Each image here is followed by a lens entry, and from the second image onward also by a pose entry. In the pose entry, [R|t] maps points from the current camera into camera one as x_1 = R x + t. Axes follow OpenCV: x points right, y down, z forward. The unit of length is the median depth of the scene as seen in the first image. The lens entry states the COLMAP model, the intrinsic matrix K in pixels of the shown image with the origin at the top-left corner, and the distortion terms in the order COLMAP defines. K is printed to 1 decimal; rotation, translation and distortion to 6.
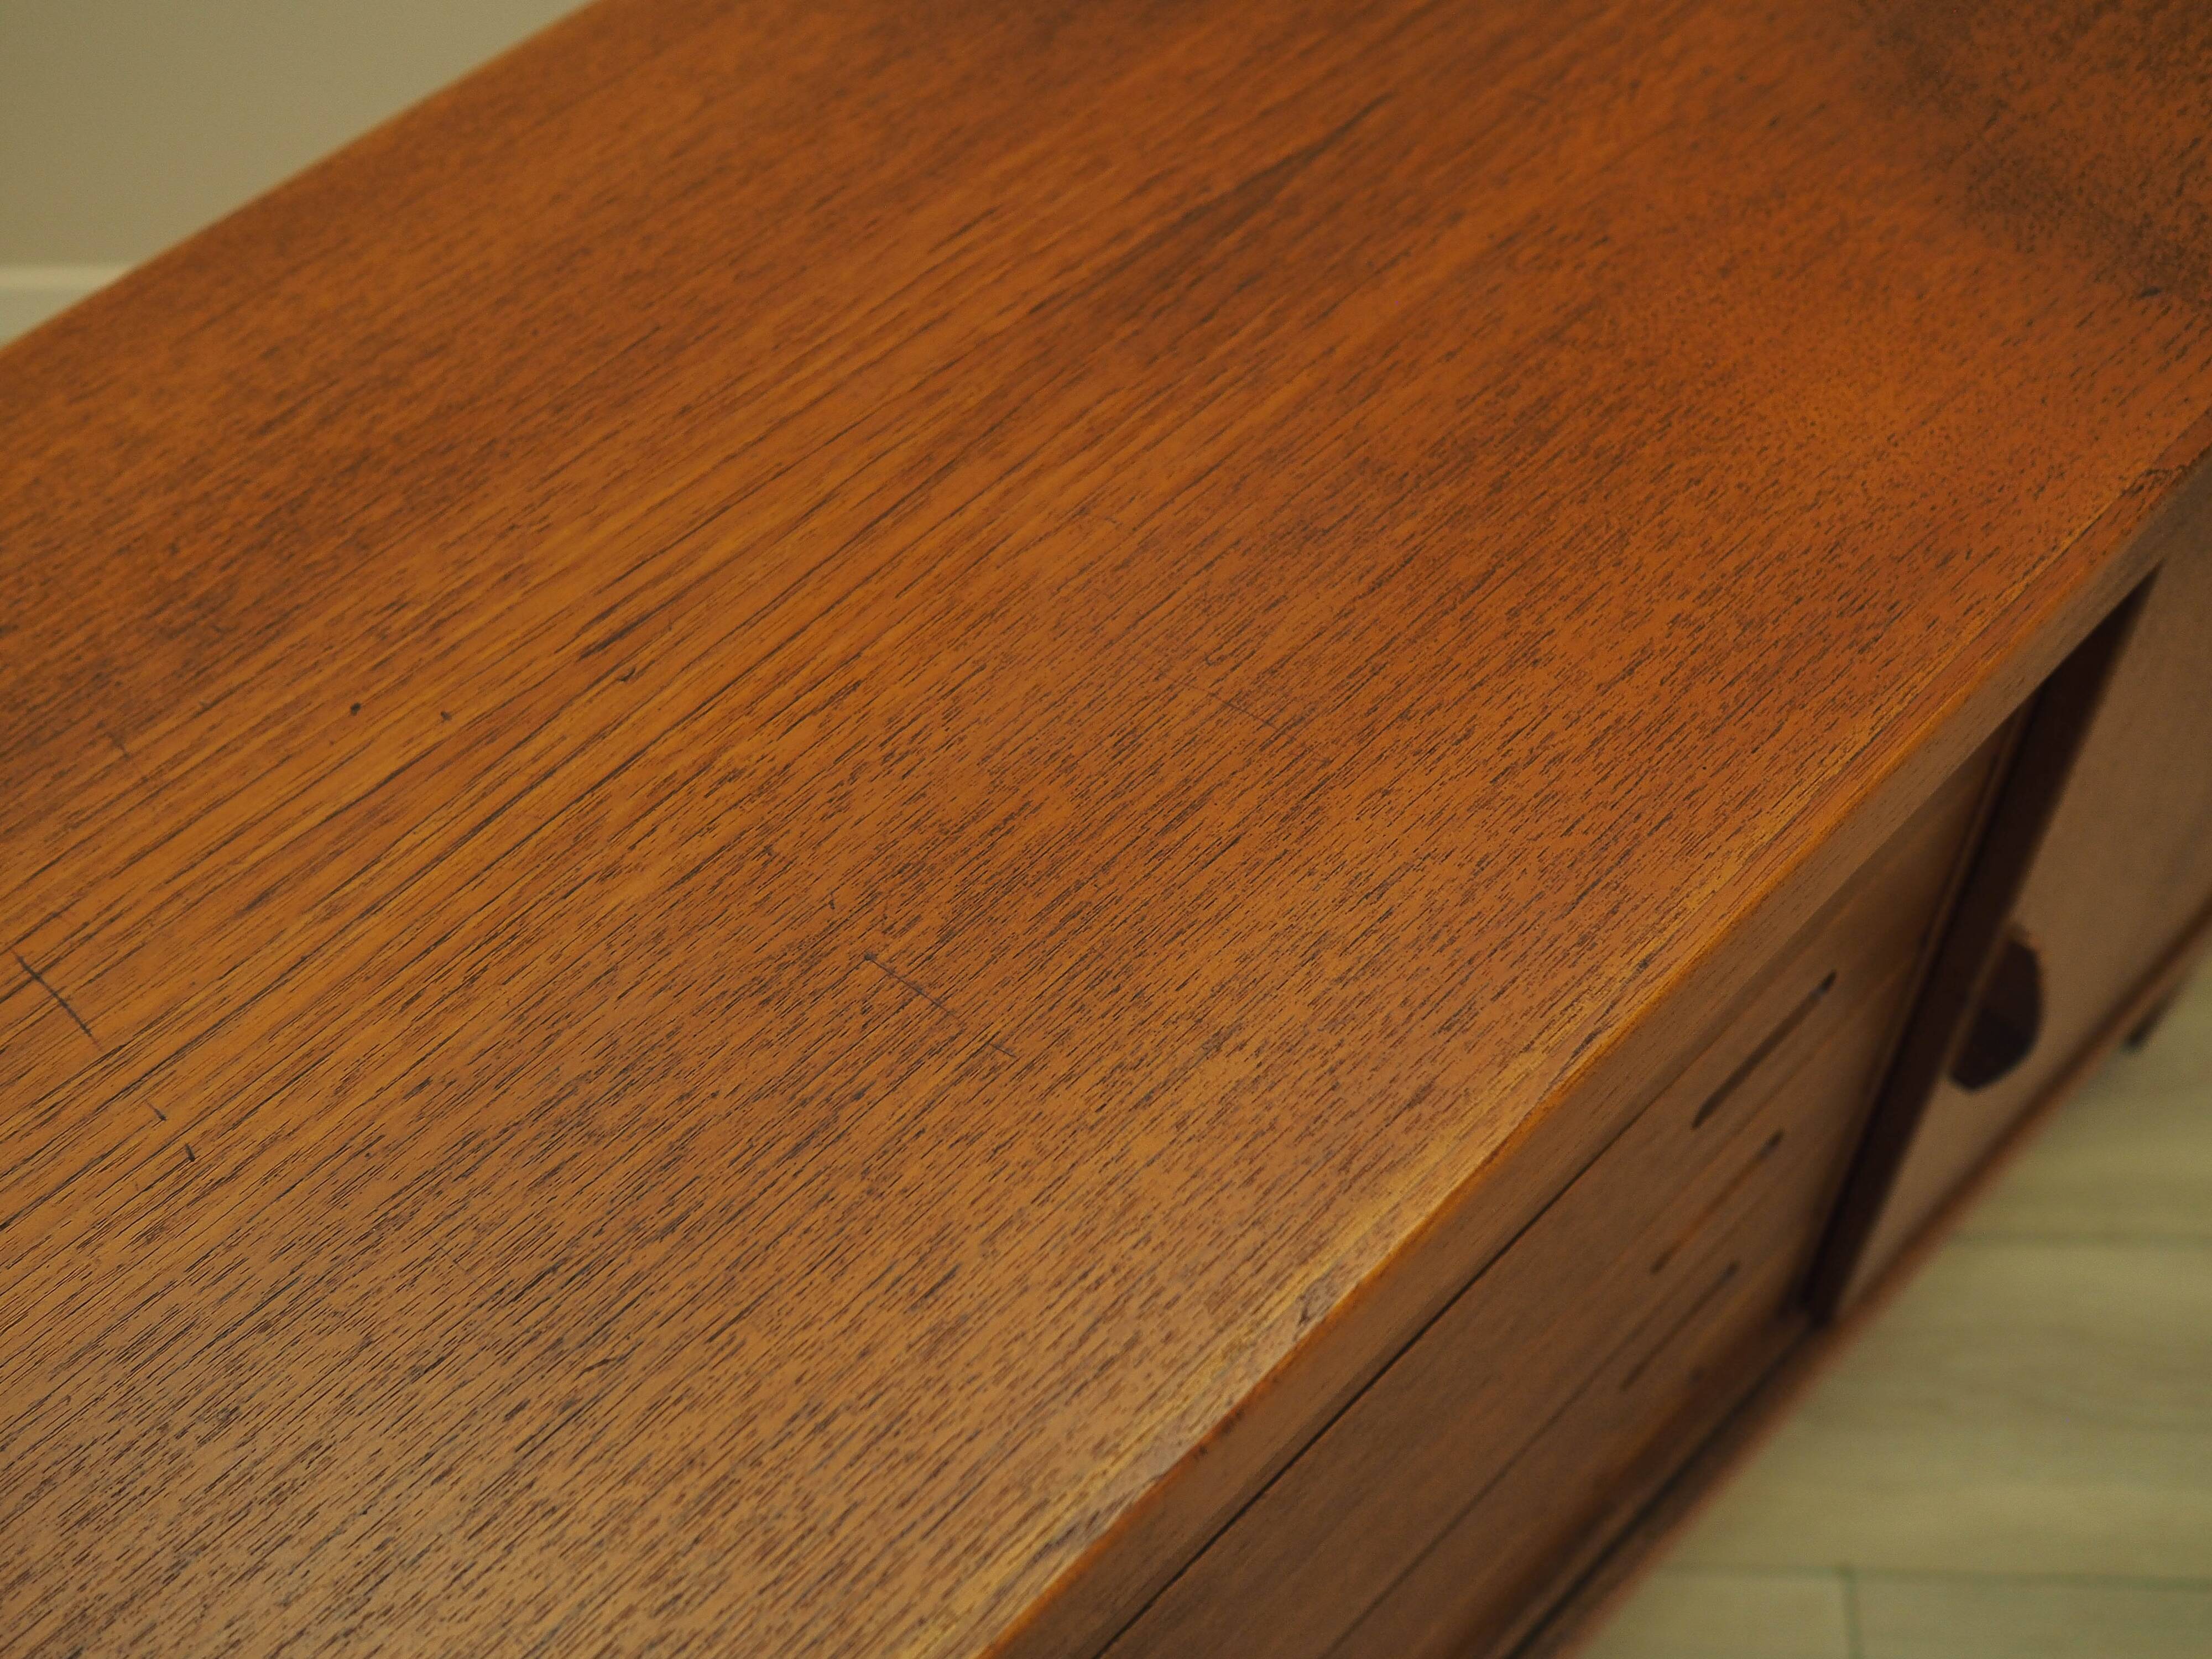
lens RADIAL K [[2373.8, 0, 1159.8], [0, 2373.8, 811.2], [0, 0, 1]] dist [-0.013268, 0.005827]
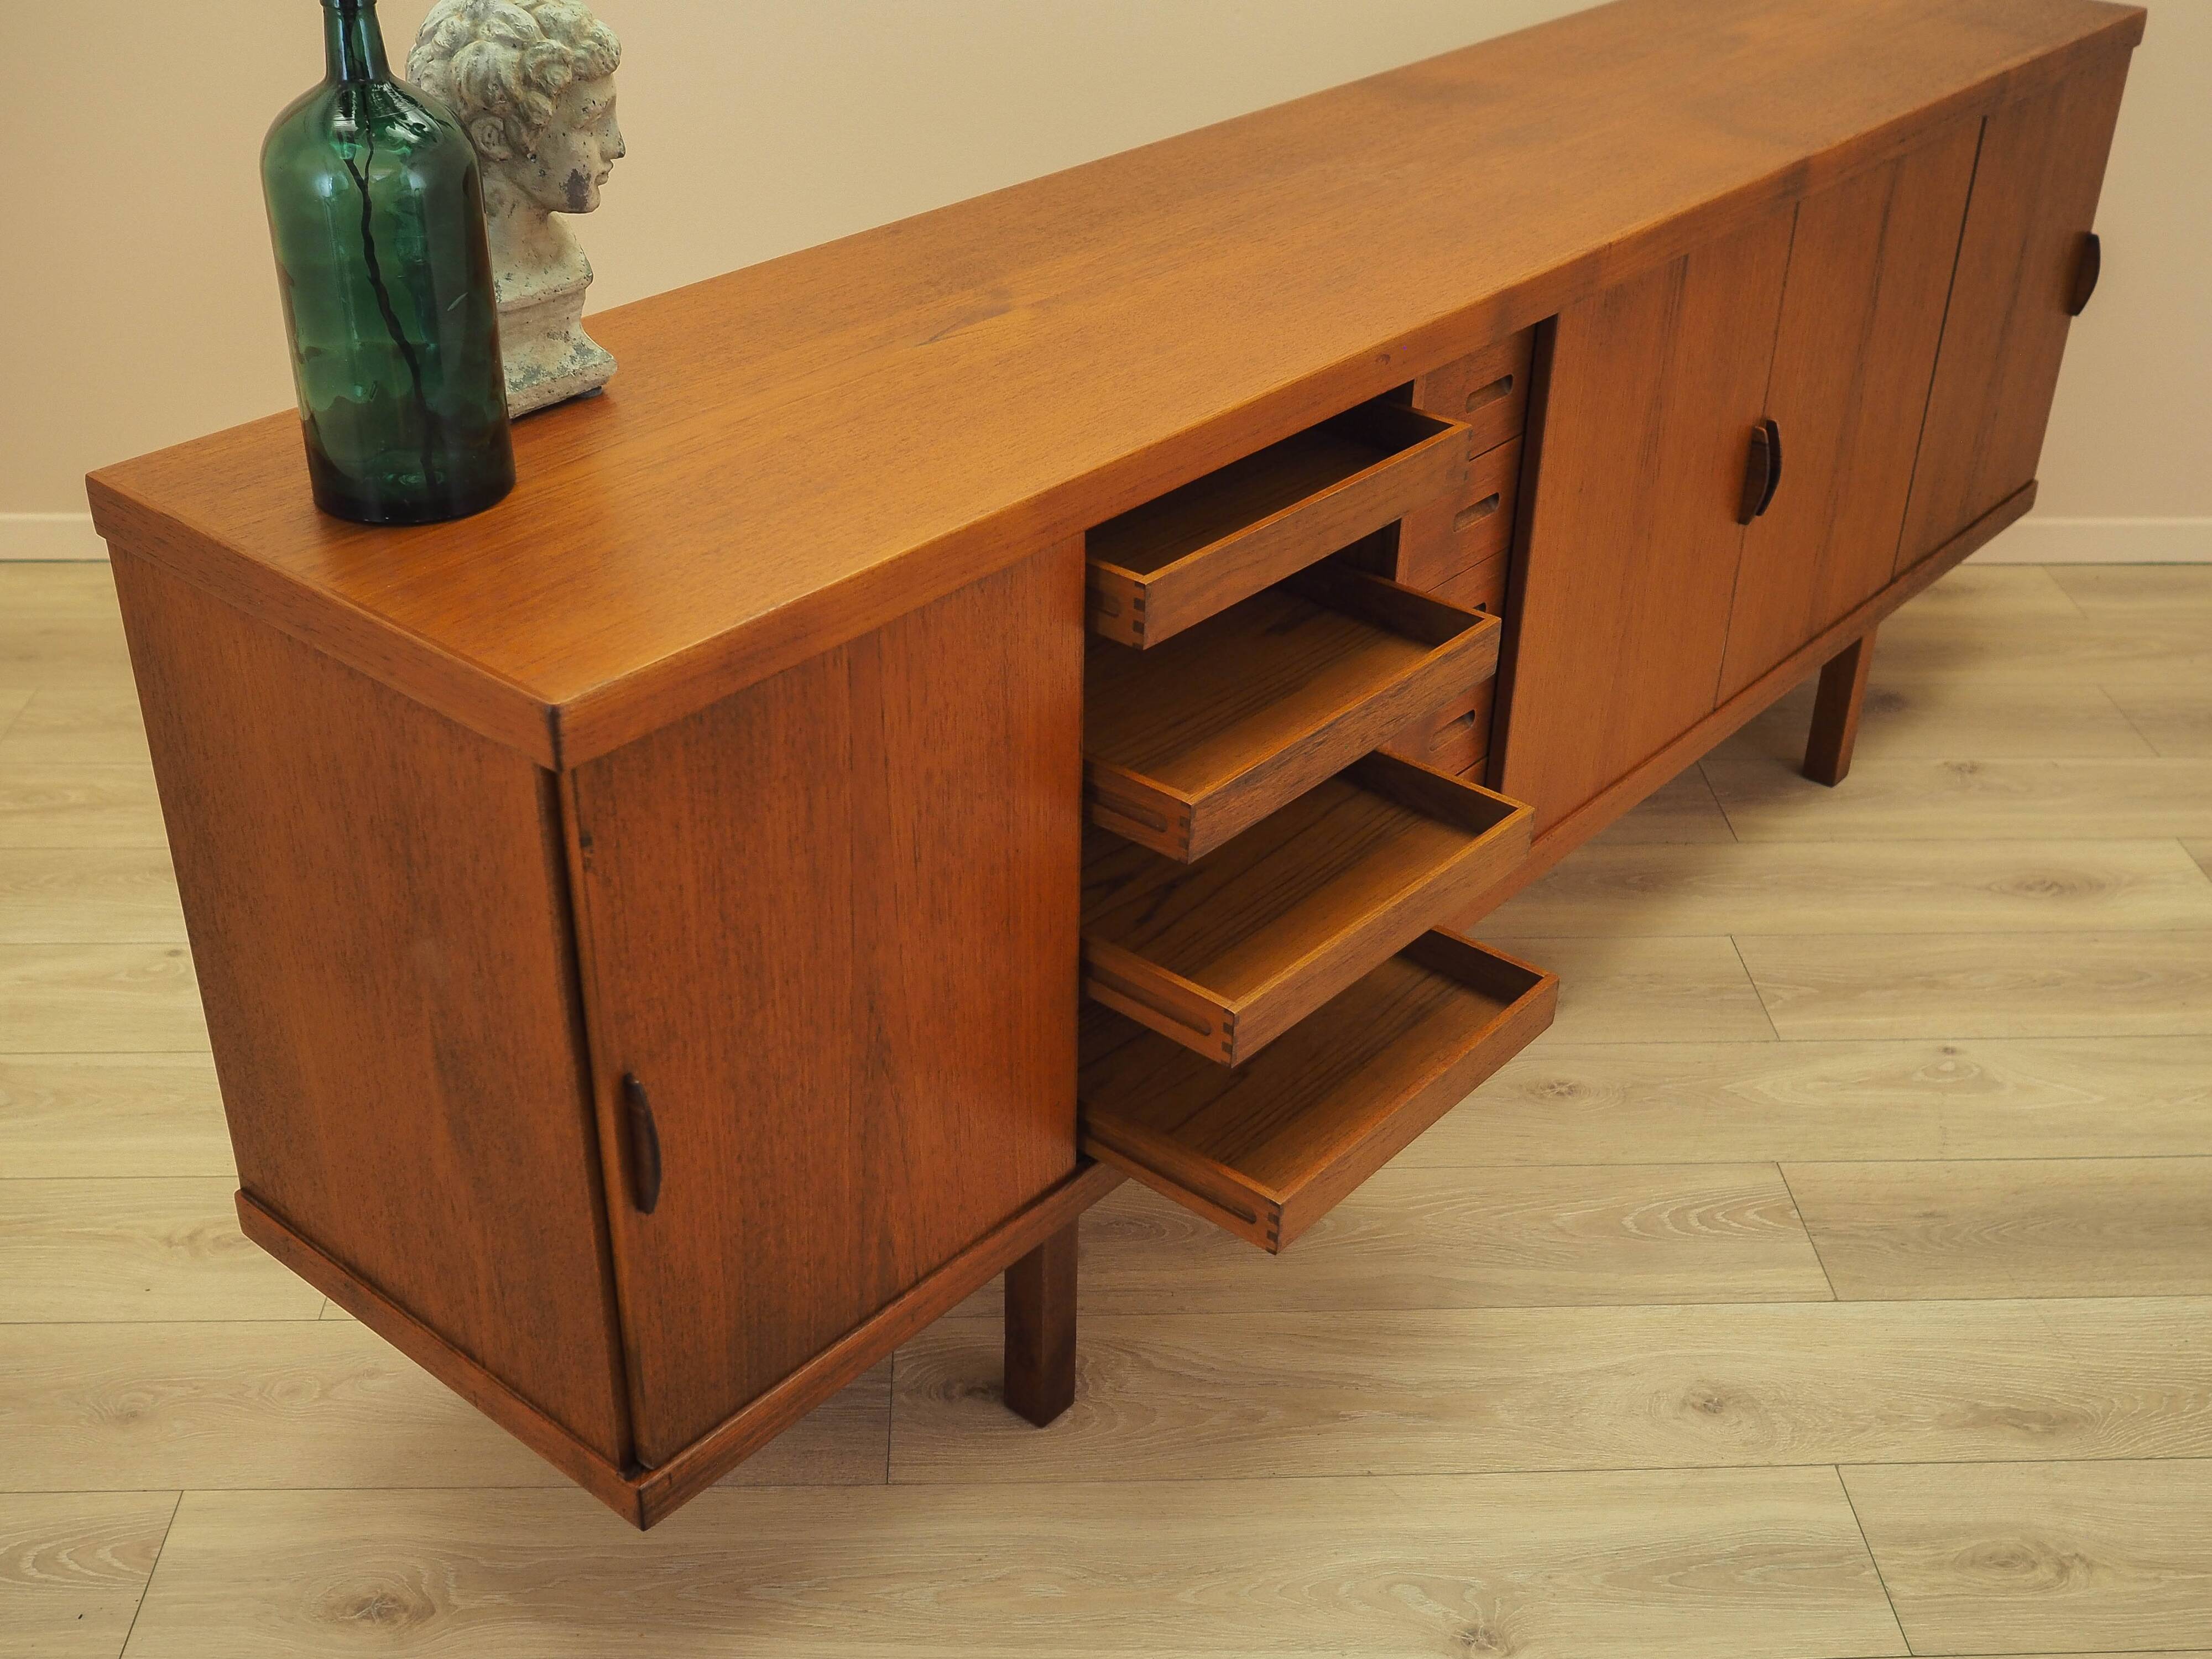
lens RADIAL K [[2452.0, 0, 1105.0], [0, 2452.0, 889.7], [0, 0, 1]] dist [-0.012508, -0.002435]
pose [[0.991505, 0.034973, 0.125281, -1.068677], [0.013518, 0.930252, -0.366673, 2.264880], [-0.129367, 0.365251, 0.921876, -1.963820]]
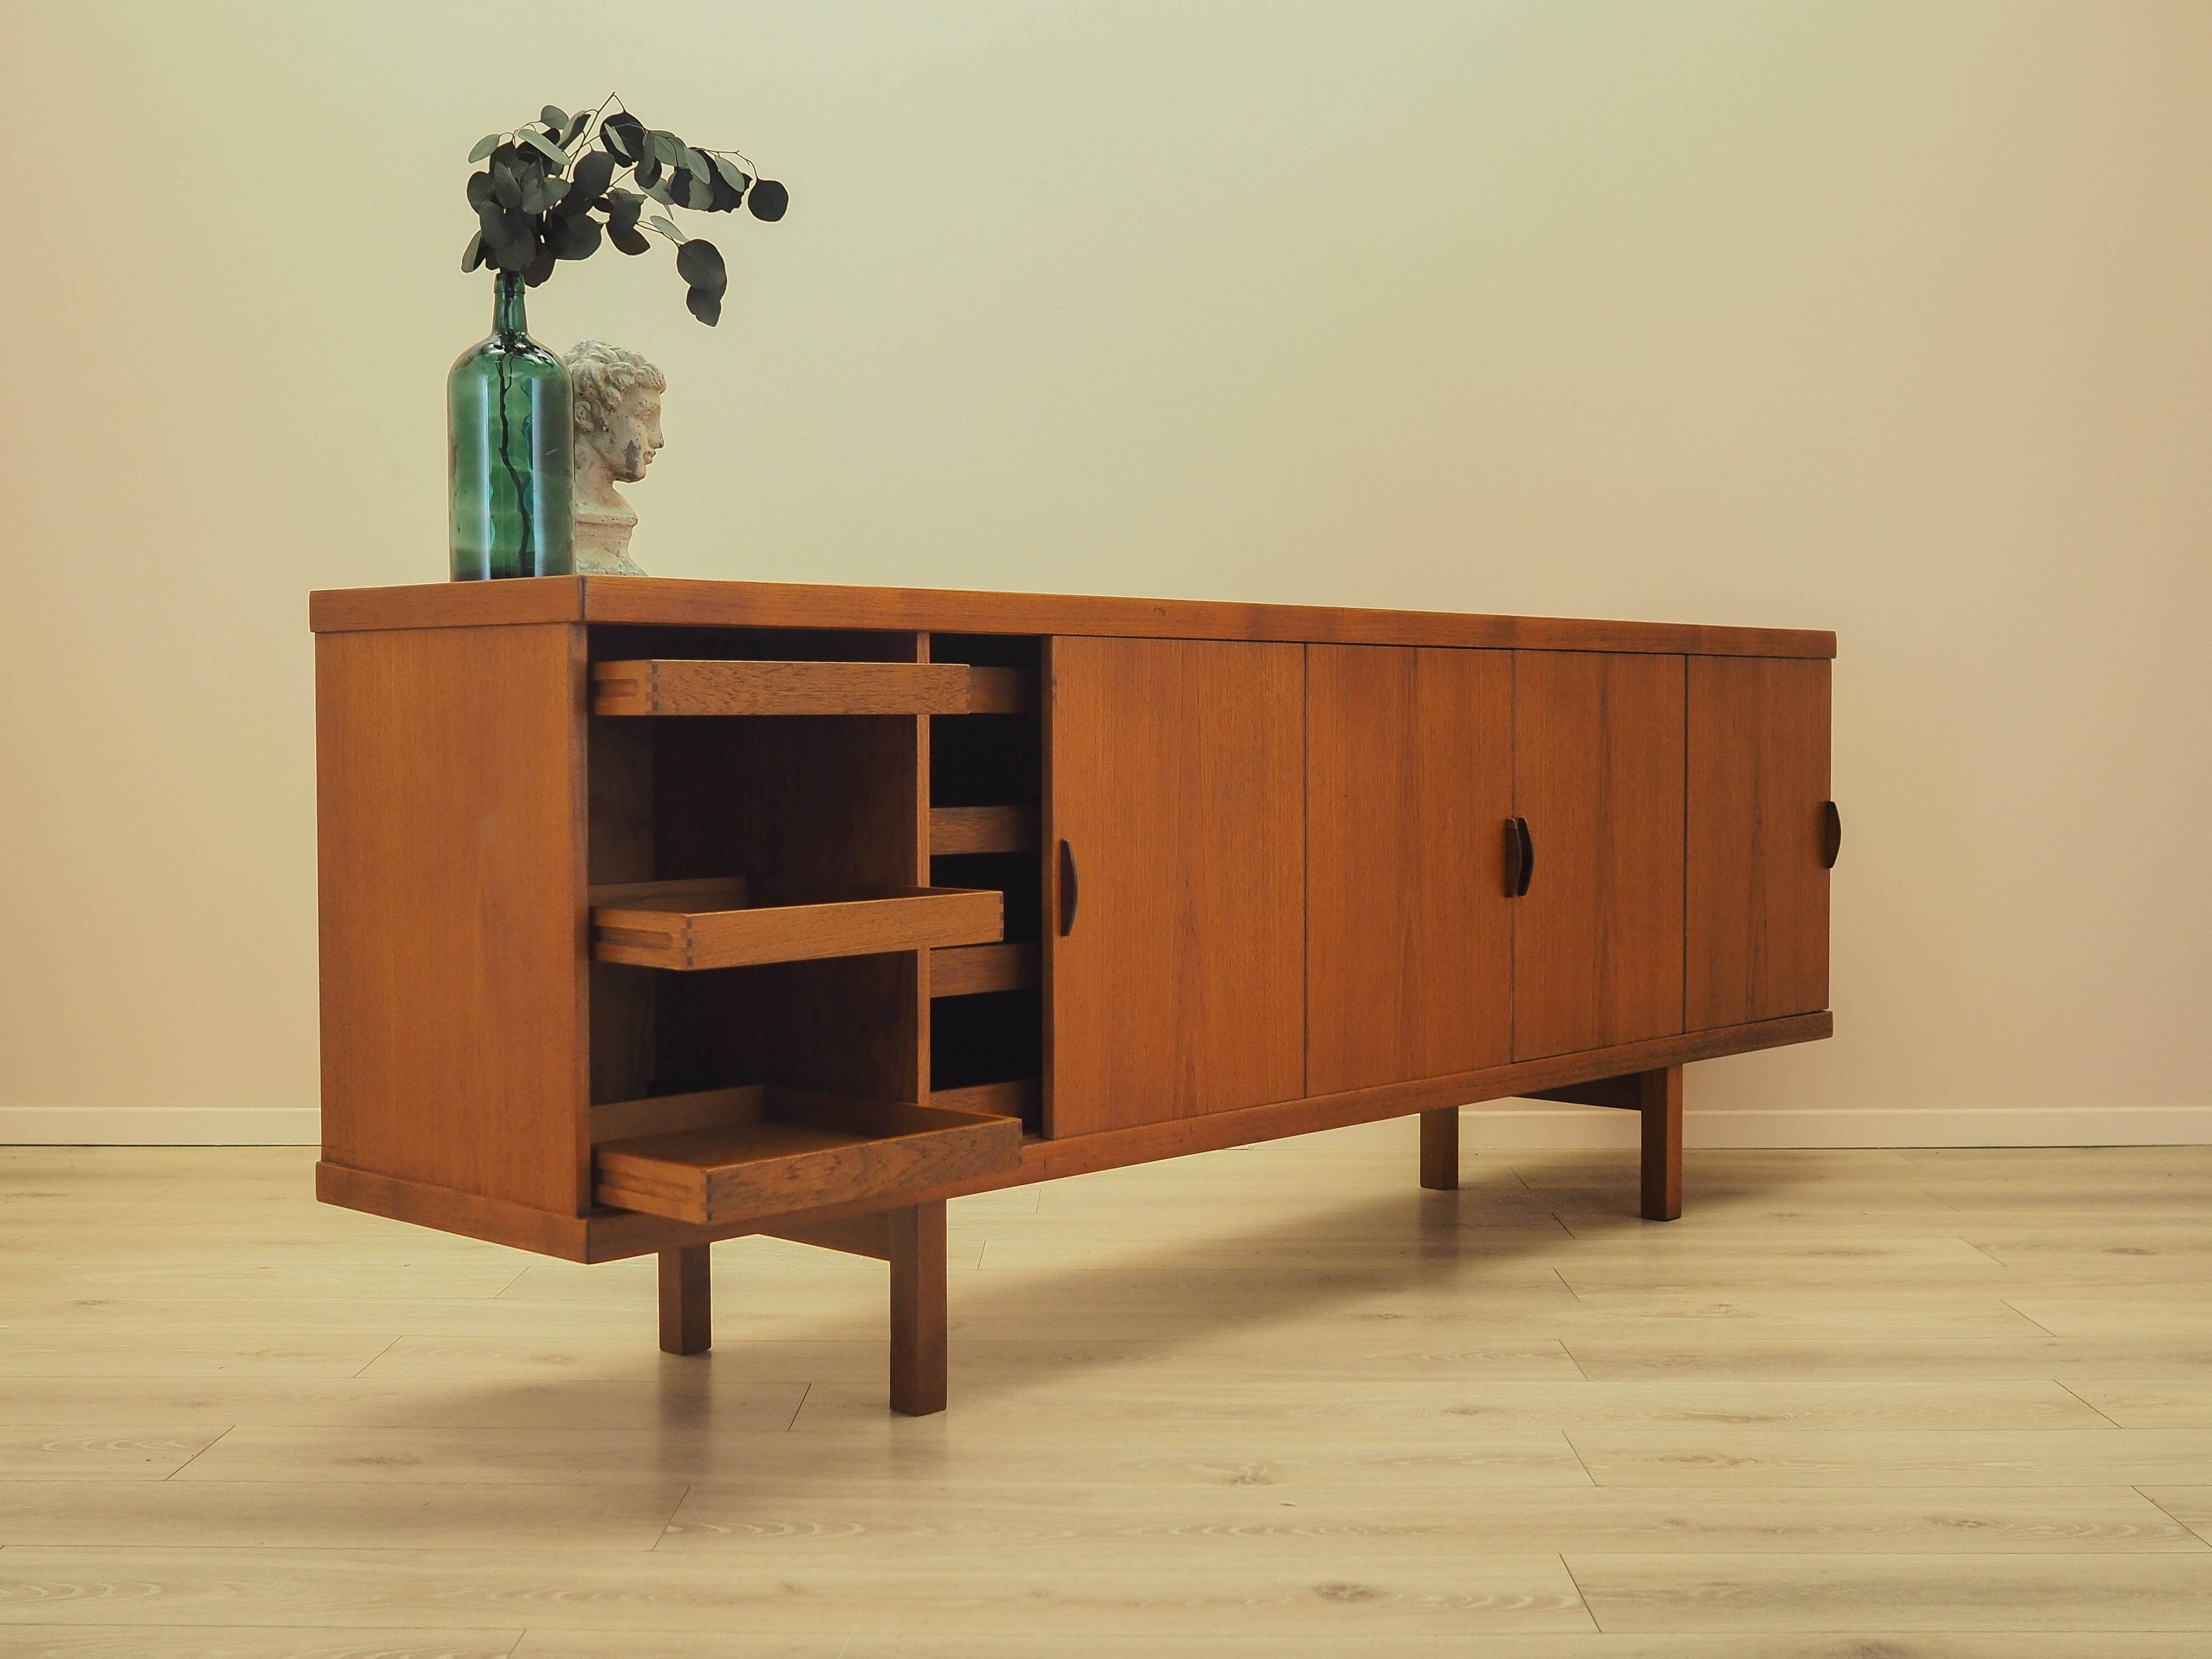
lens RADIAL K [[2634.3, 0, 1080.8], [0, 2634.3, 836.9], [0, 0, 1]] dist [-0.015453, 0.021681]
pose [[0.996885, 0.072495, 0.031065, -0.632427], [-0.021460, 0.628329, -0.777652, 4.614701], [-0.075895, 0.774563, 0.627927, -2.179615]]
